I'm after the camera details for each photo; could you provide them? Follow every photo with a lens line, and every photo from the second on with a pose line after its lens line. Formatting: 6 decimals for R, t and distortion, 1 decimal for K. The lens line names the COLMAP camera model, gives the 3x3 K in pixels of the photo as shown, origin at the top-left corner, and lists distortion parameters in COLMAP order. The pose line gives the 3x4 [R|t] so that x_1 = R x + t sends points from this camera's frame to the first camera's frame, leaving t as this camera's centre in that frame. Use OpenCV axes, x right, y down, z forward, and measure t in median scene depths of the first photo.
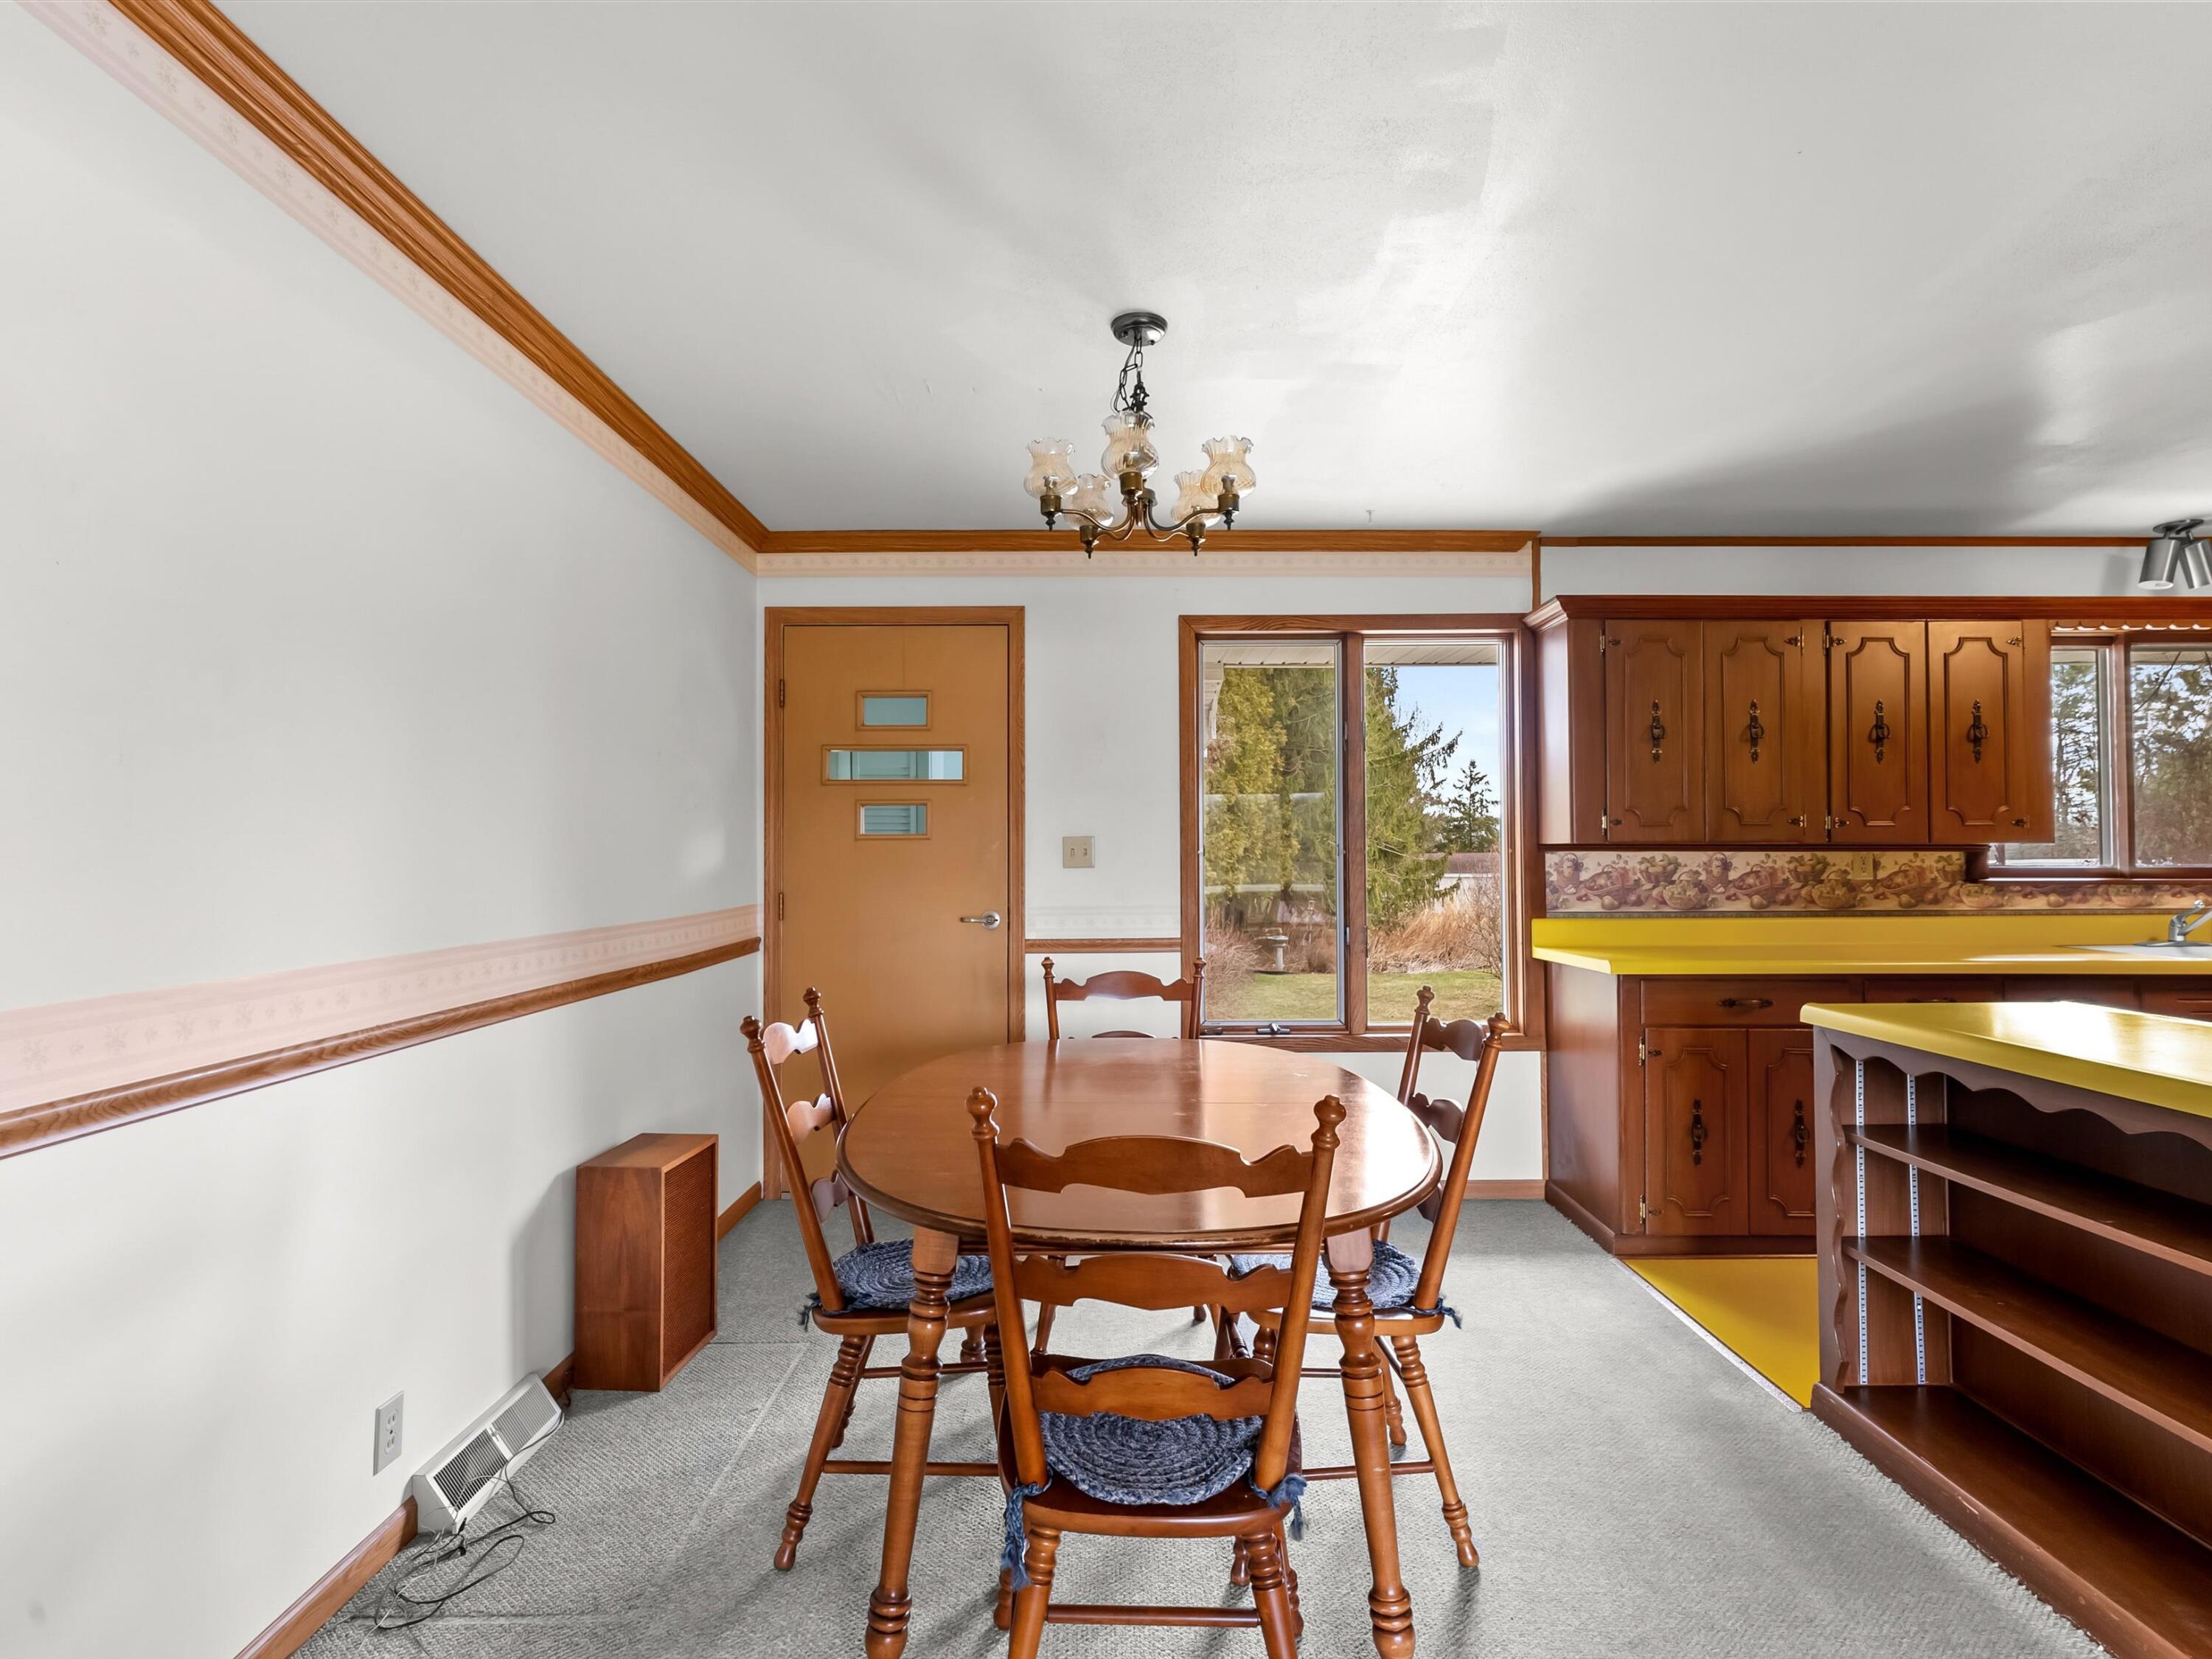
lens RADIAL K [[1060.5, 0, 1125.9], [0, 1060.5, 834.5], [0, 0, 1]] dist [-0.001188, -0.000506]
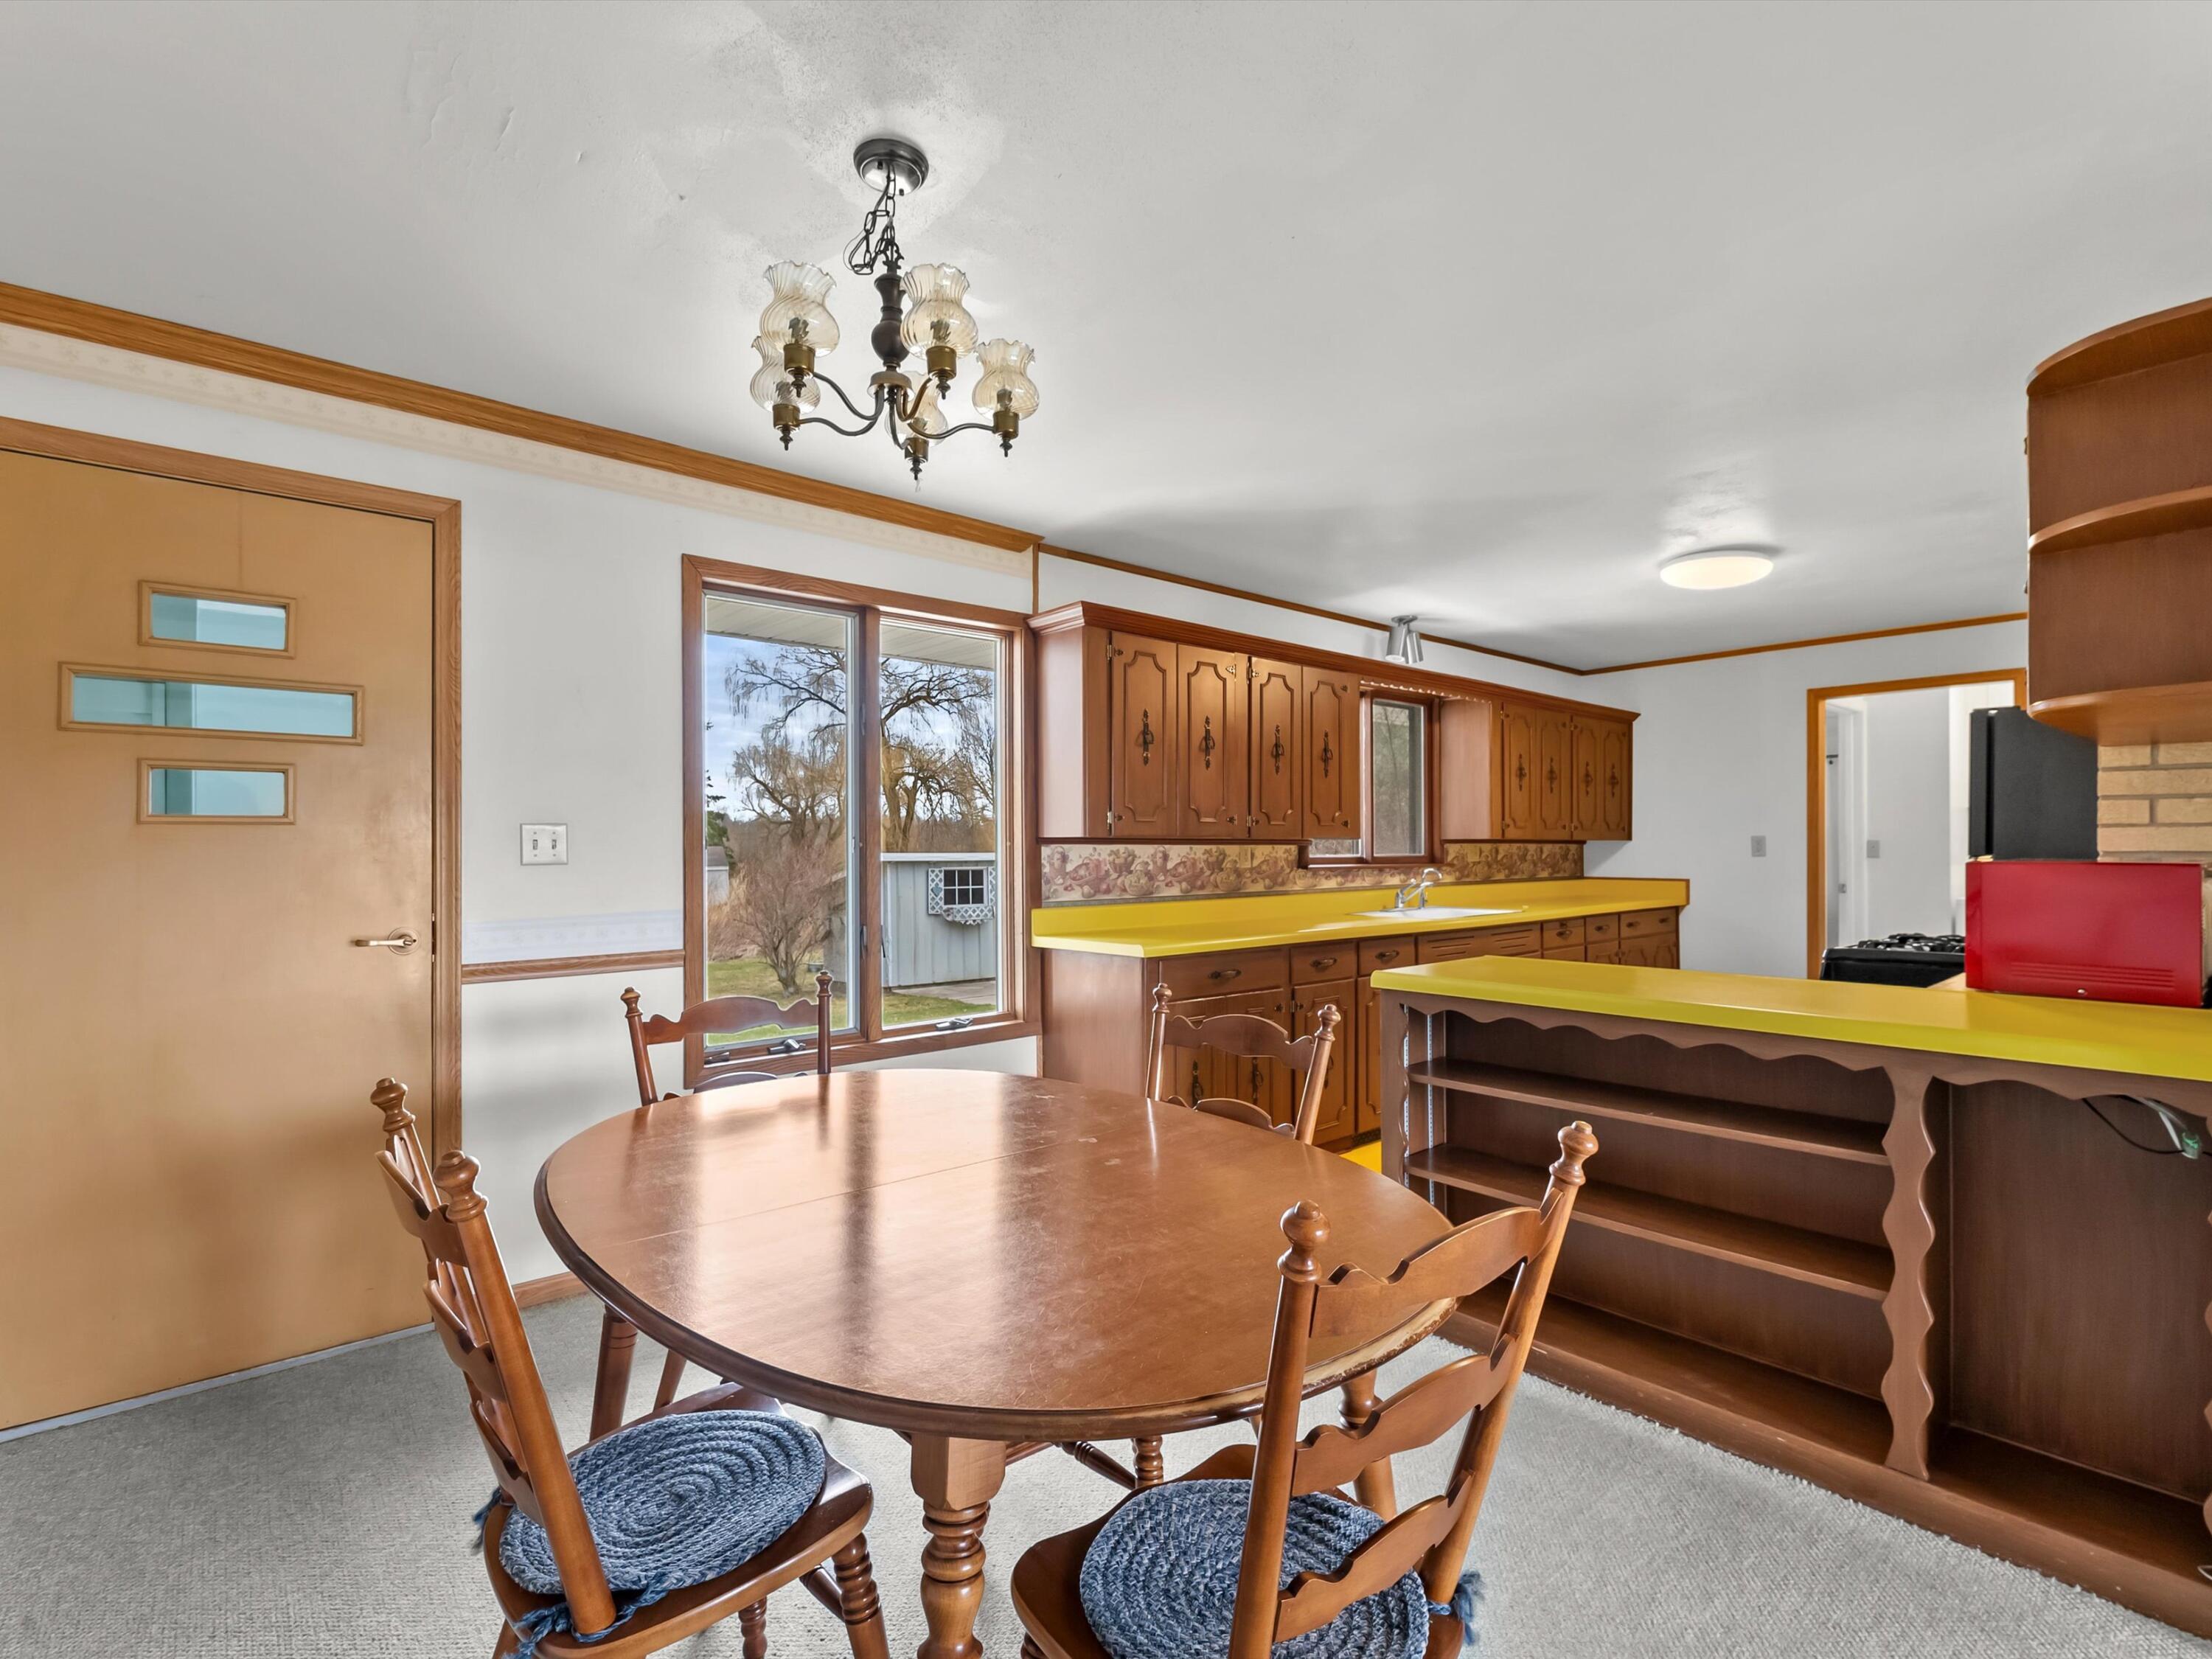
lens RADIAL K [[1015.5, 0, 1102.5], [0, 1015.5, 844.3], [0, 0, 1]] dist [0.001147, -0.000169]
pose [[0.770498, 0.002050, 0.637439, -0.198347], [-0.012001, 0.999864, 0.011291, 0.003786], [-0.637330, -0.016349, 0.770418, 0.188863]]
